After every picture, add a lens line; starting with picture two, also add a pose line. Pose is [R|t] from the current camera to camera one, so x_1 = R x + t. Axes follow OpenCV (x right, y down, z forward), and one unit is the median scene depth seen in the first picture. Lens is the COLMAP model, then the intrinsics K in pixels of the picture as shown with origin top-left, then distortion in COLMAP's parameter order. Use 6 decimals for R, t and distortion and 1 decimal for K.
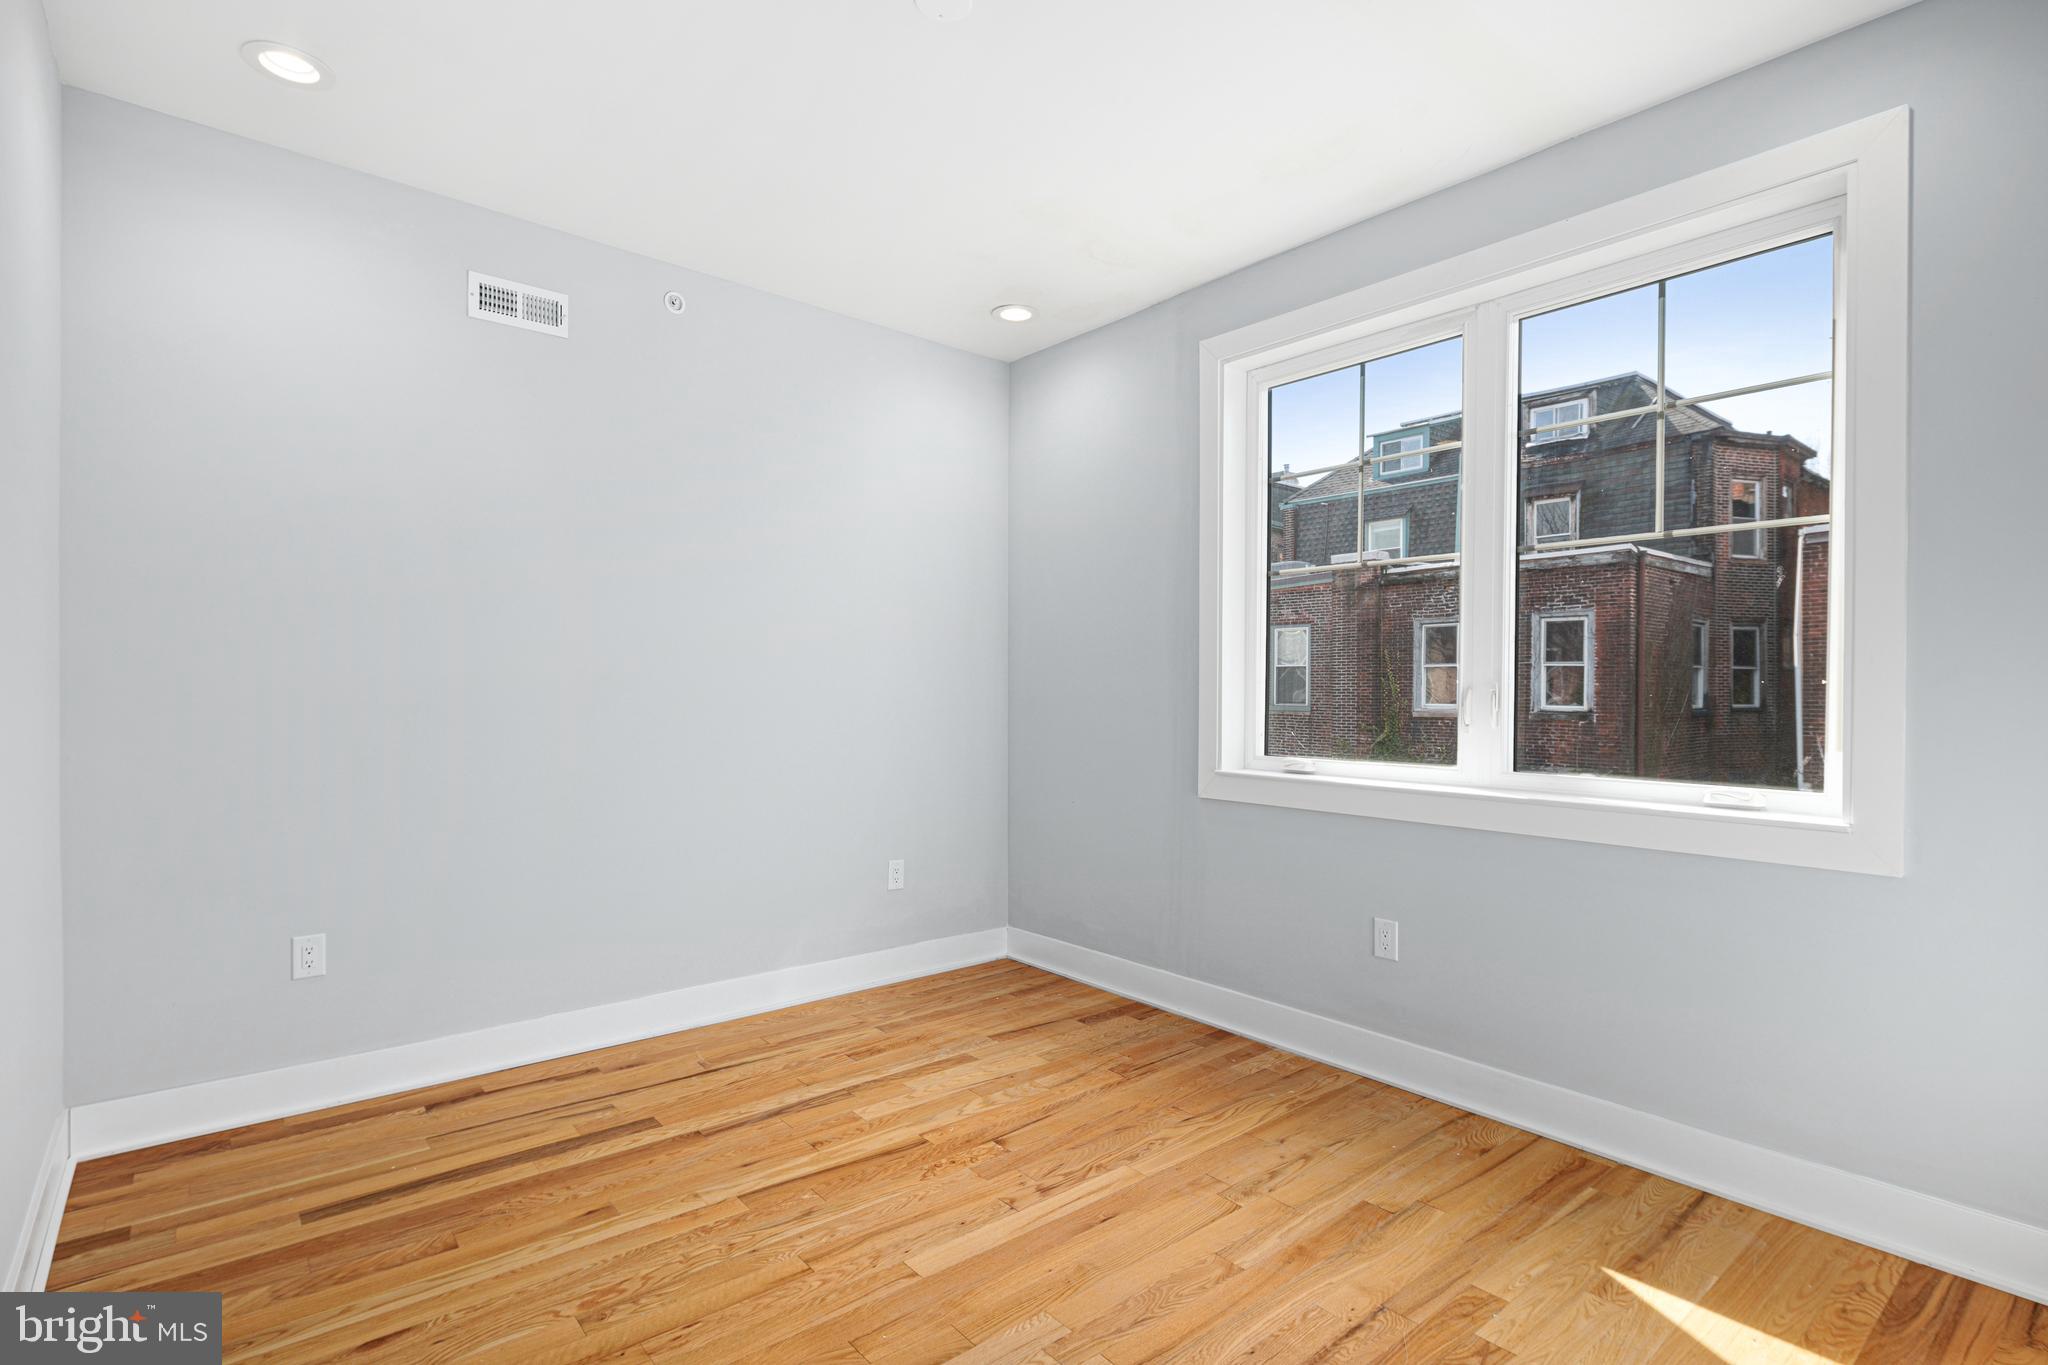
lens RADIAL K [[1001.5, 0, 1022.0], [0, 1001.5, 695.8], [0, 0, 1]] dist [0.001286, -0.001721]
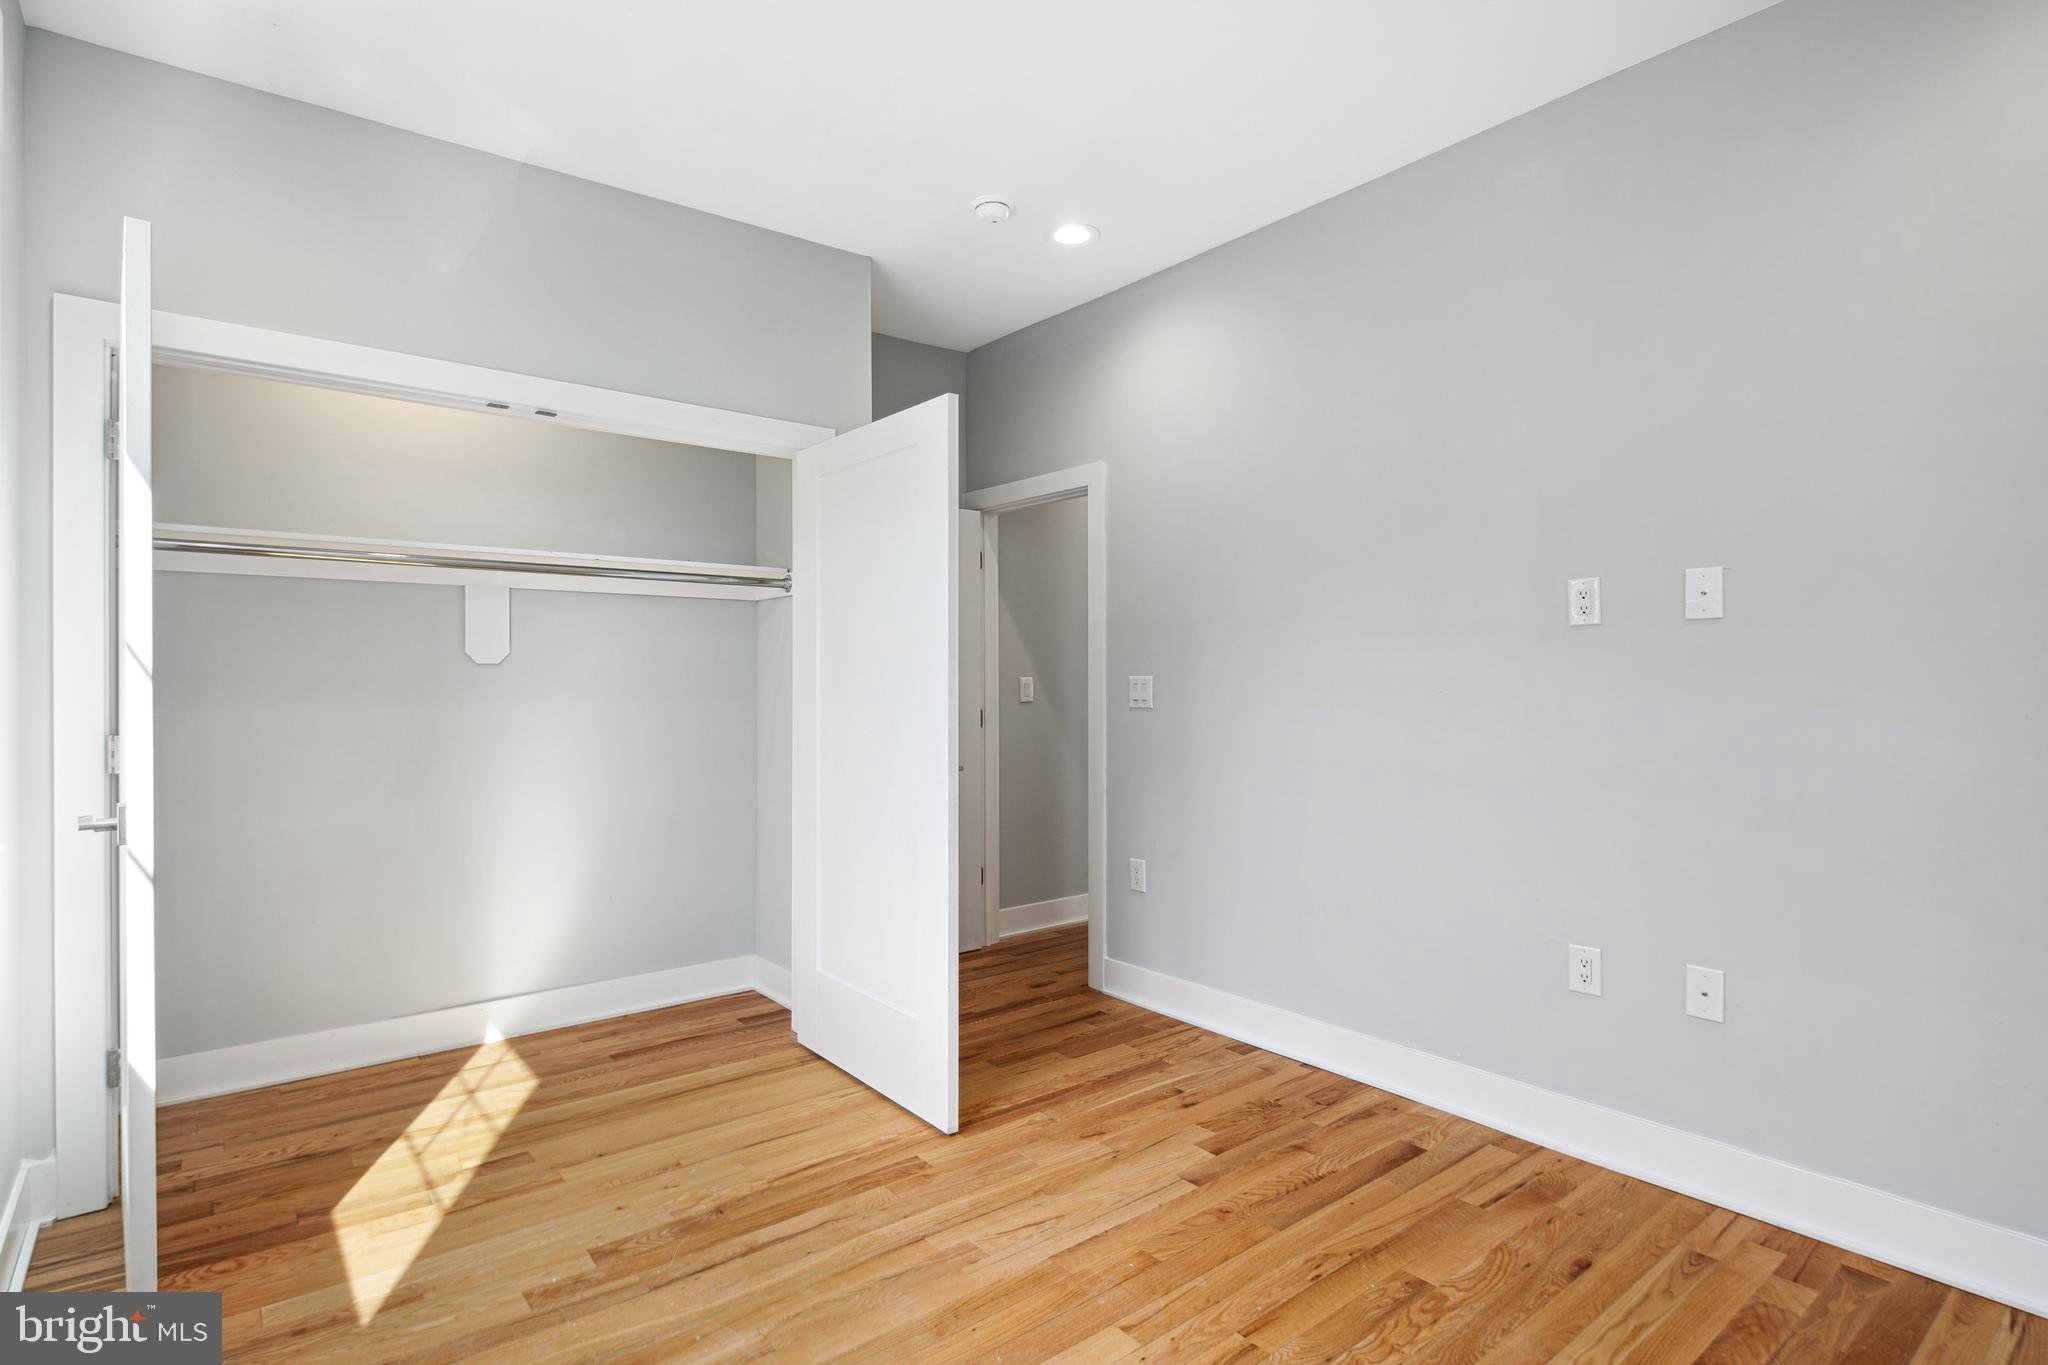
lens RADIAL K [[1001.5, 0, 1020.5], [0, 1001.5, 683.9], [0, 0, 1]] dist [0.001286, -0.001721]
pose [[-0.999956, -0.002325, -0.009076, -0.003585], [-0.002322, 0.999997, -0.000299, -0.005445], [0.009076, -0.000278, -0.999959, 1.964121]]
